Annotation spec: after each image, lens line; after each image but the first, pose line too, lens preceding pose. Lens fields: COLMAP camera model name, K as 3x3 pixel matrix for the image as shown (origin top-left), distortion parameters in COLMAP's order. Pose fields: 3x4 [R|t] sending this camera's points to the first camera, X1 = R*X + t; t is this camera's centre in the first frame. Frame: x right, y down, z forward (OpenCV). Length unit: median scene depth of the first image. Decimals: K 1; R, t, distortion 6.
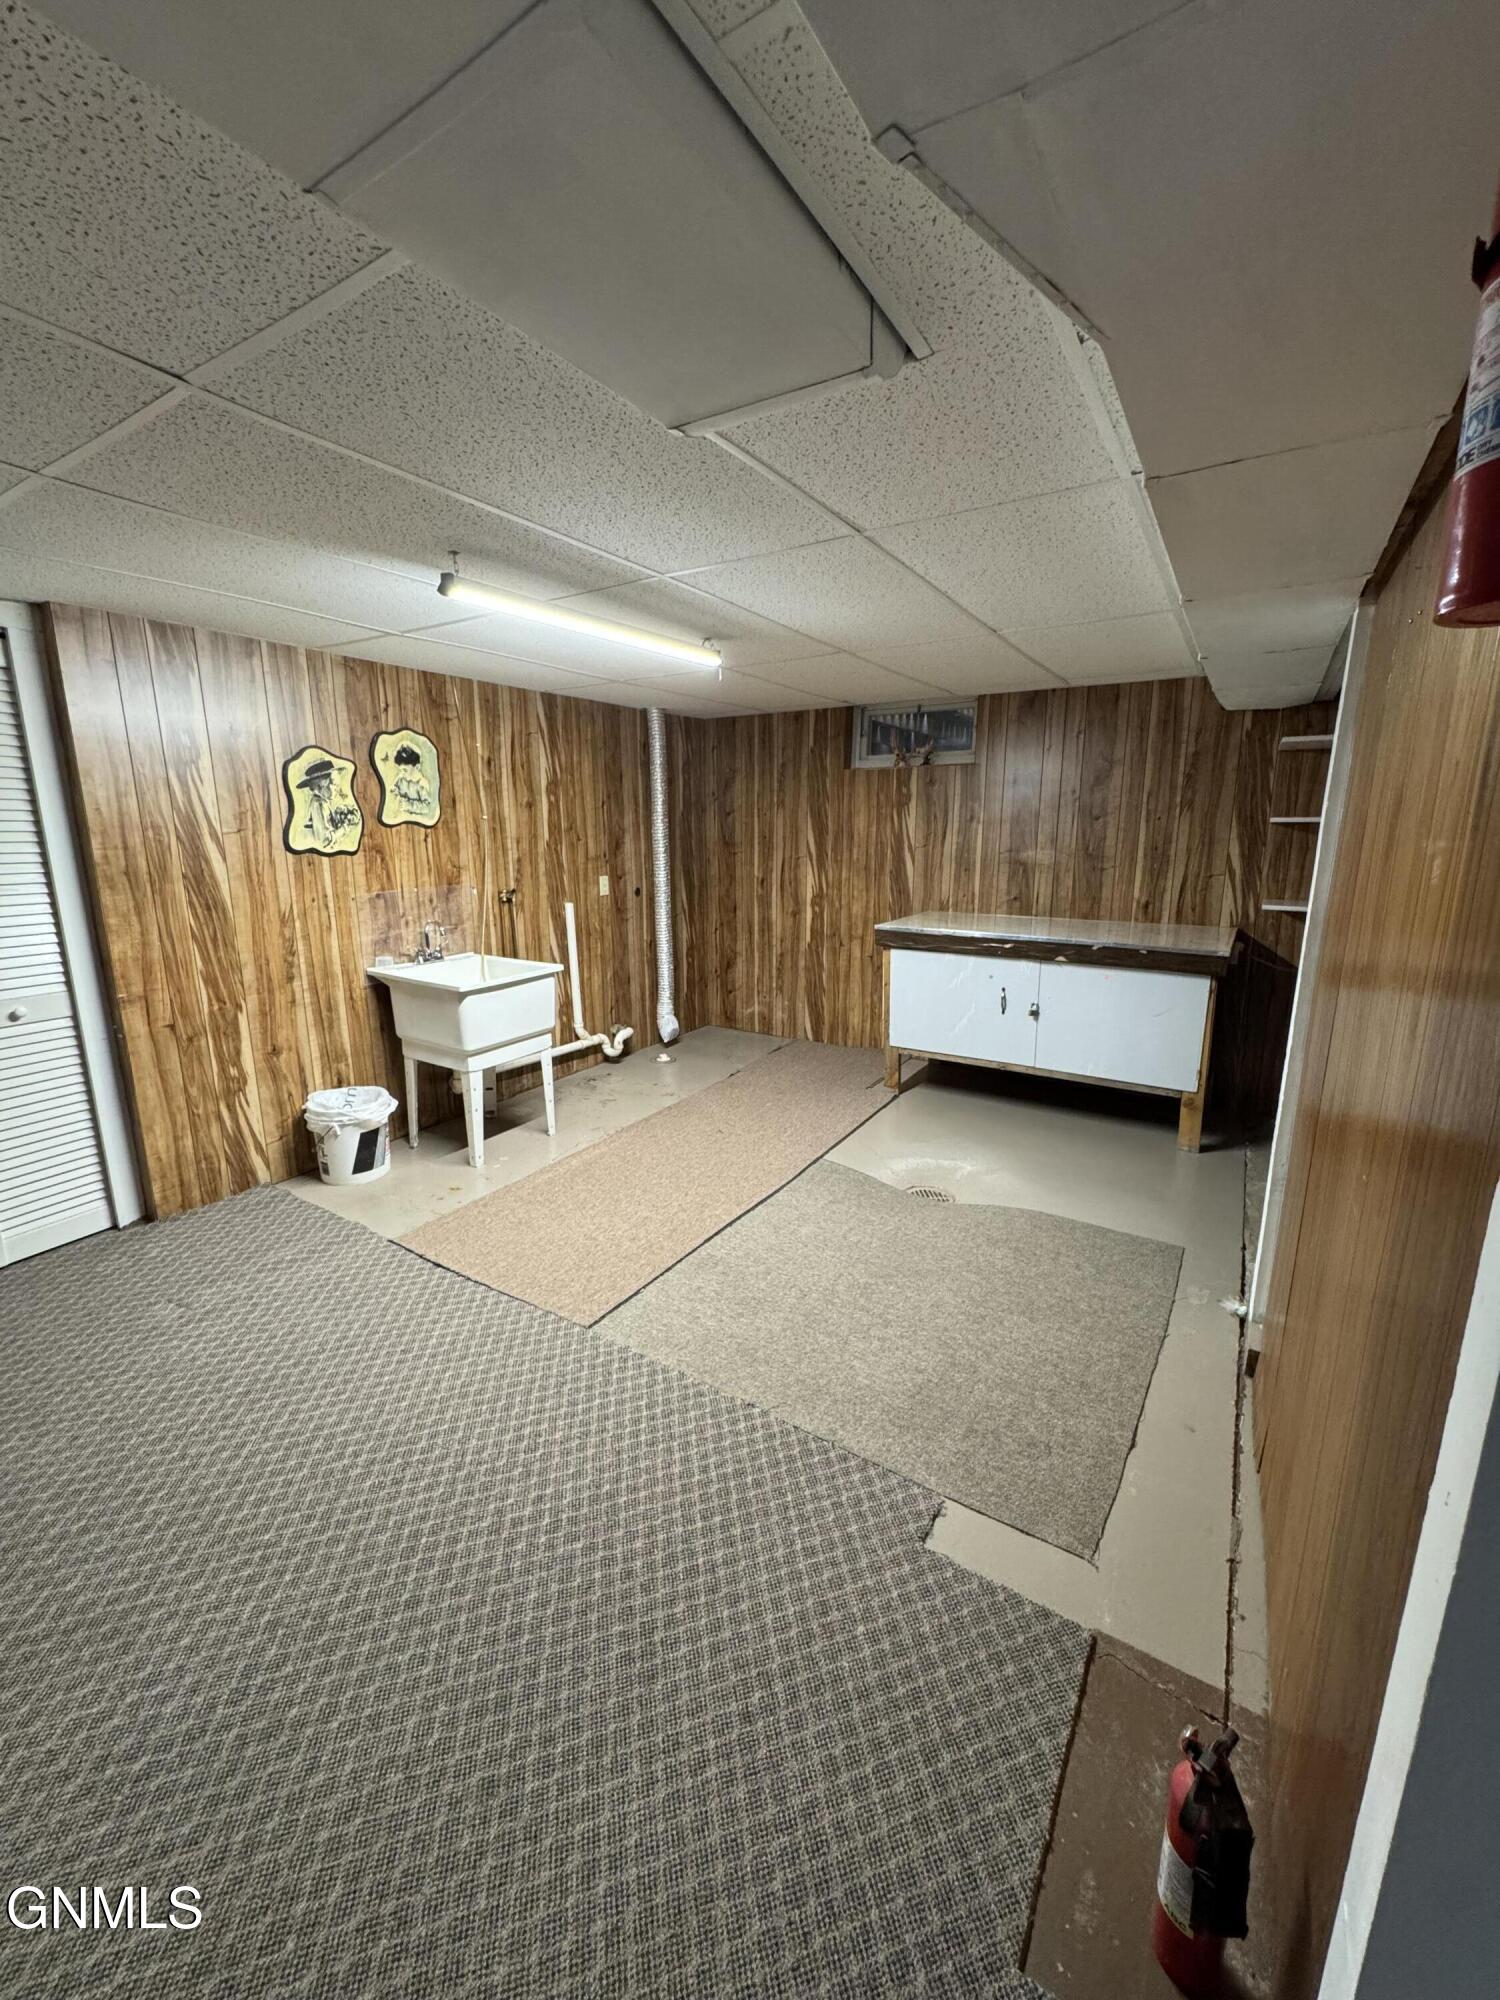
lens RADIAL K [[803.0, 0, 764.8], [0, 803.0, 1006.7], [0, 0, 1]] dist [0.006747, -0.000500]
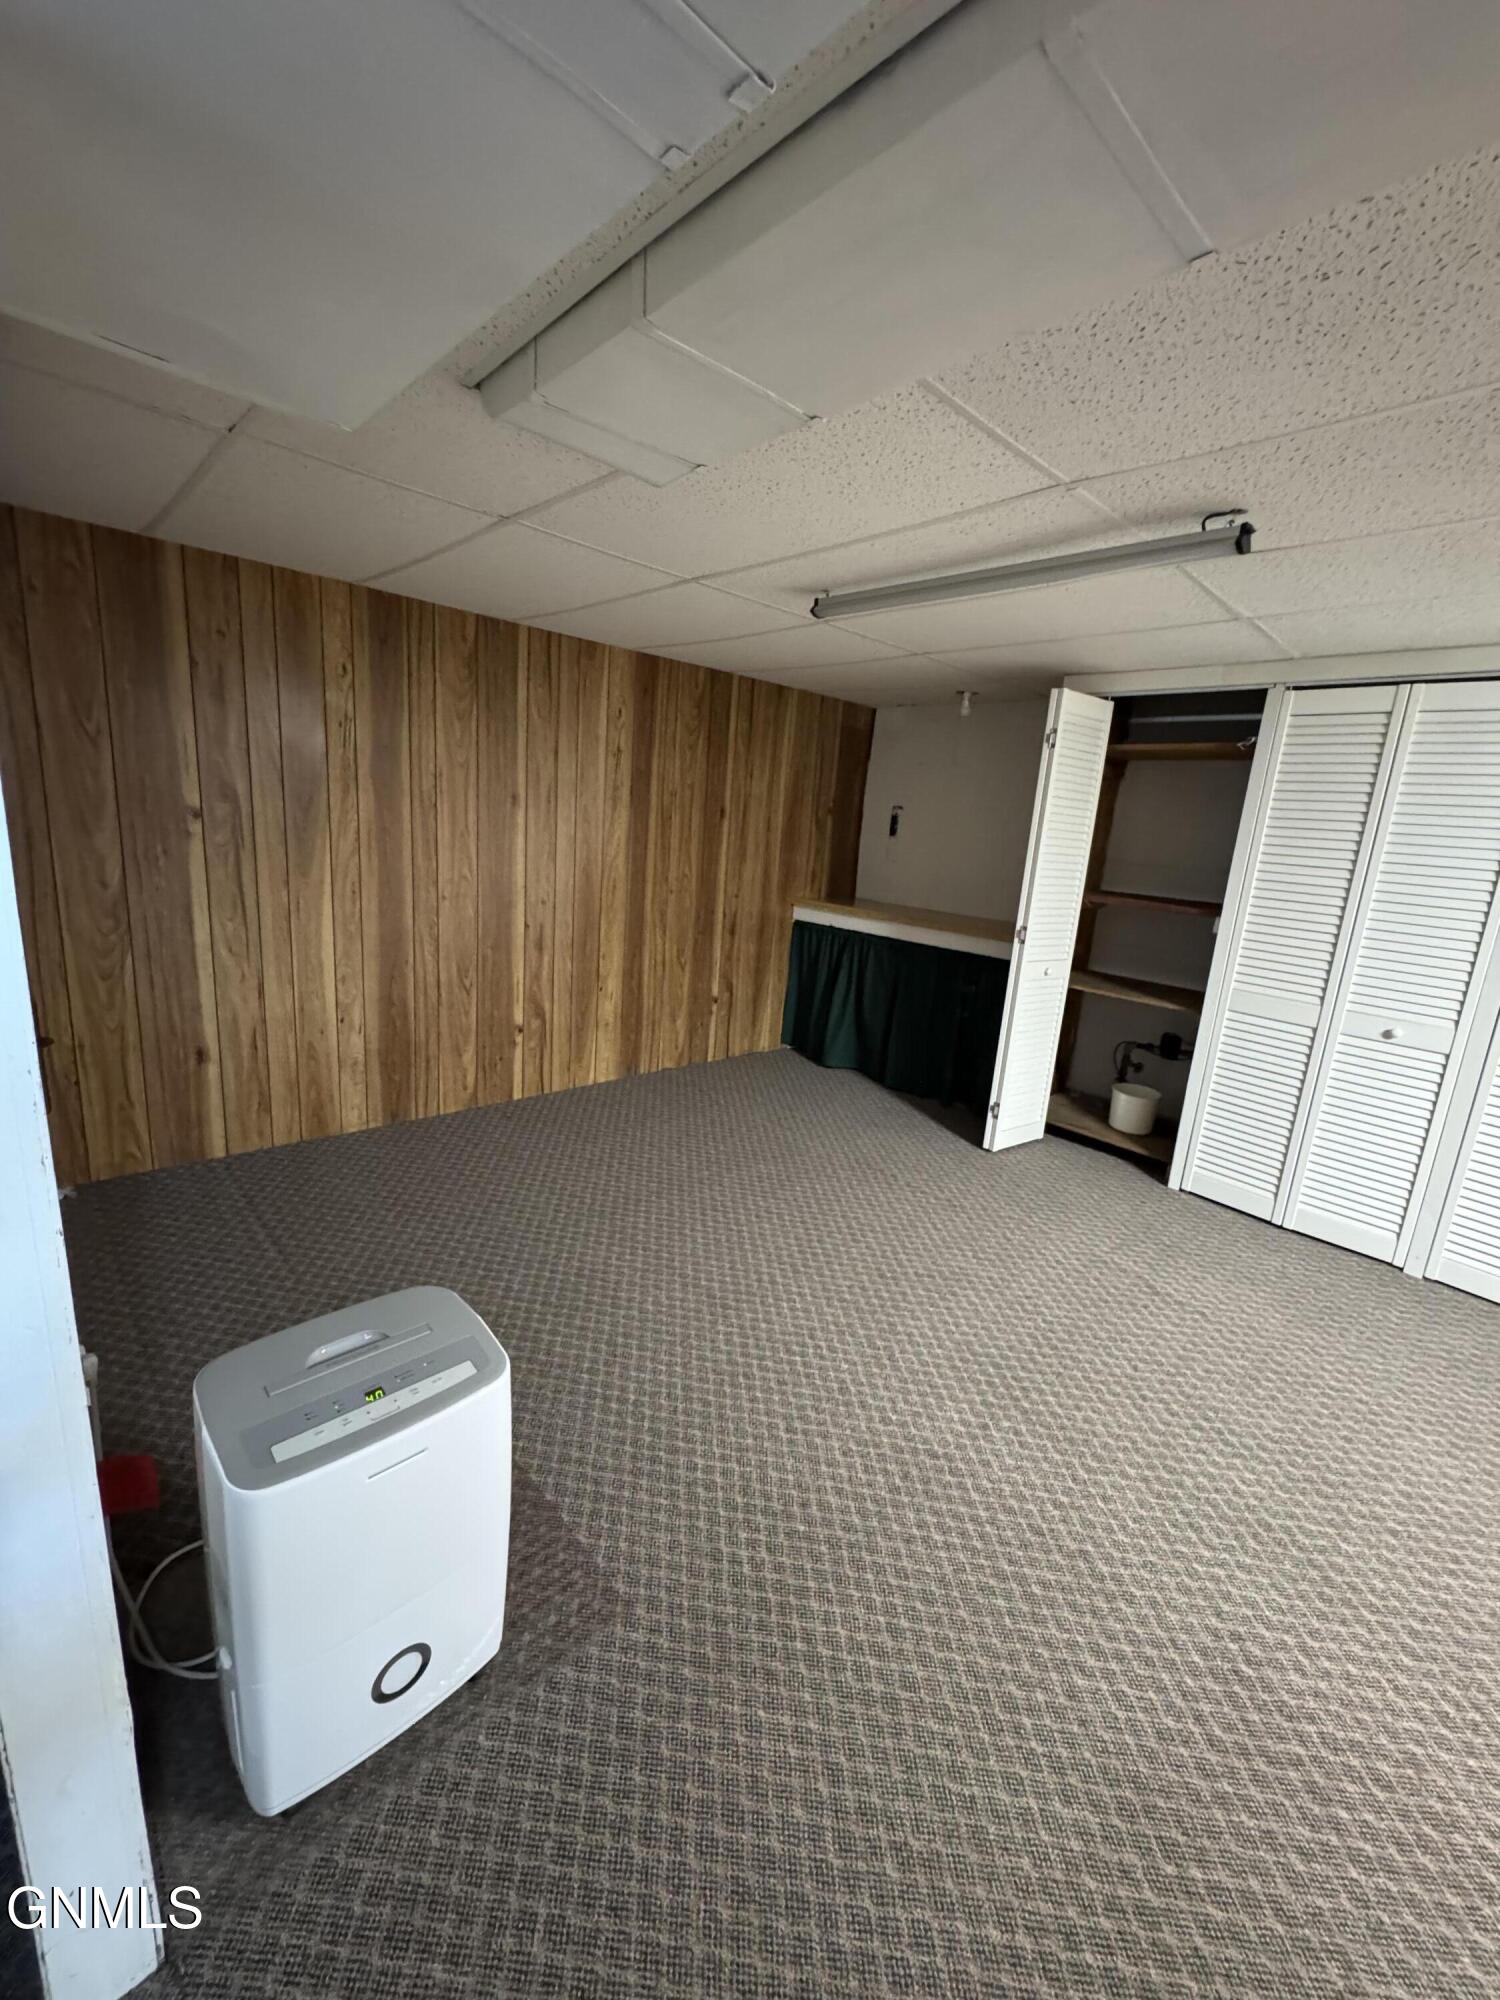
lens RADIAL K [[803.0, 0, 762.5], [0, 803.0, 999.1], [0, 0, 1]] dist [0.006747, -0.000500]
pose [[-0.254503, 0.195028, -0.947202, 0.283897], [-0.278476, 0.923188, 0.264907, -0.062148], [0.926110, 0.331193, -0.180643, 0.218739]]
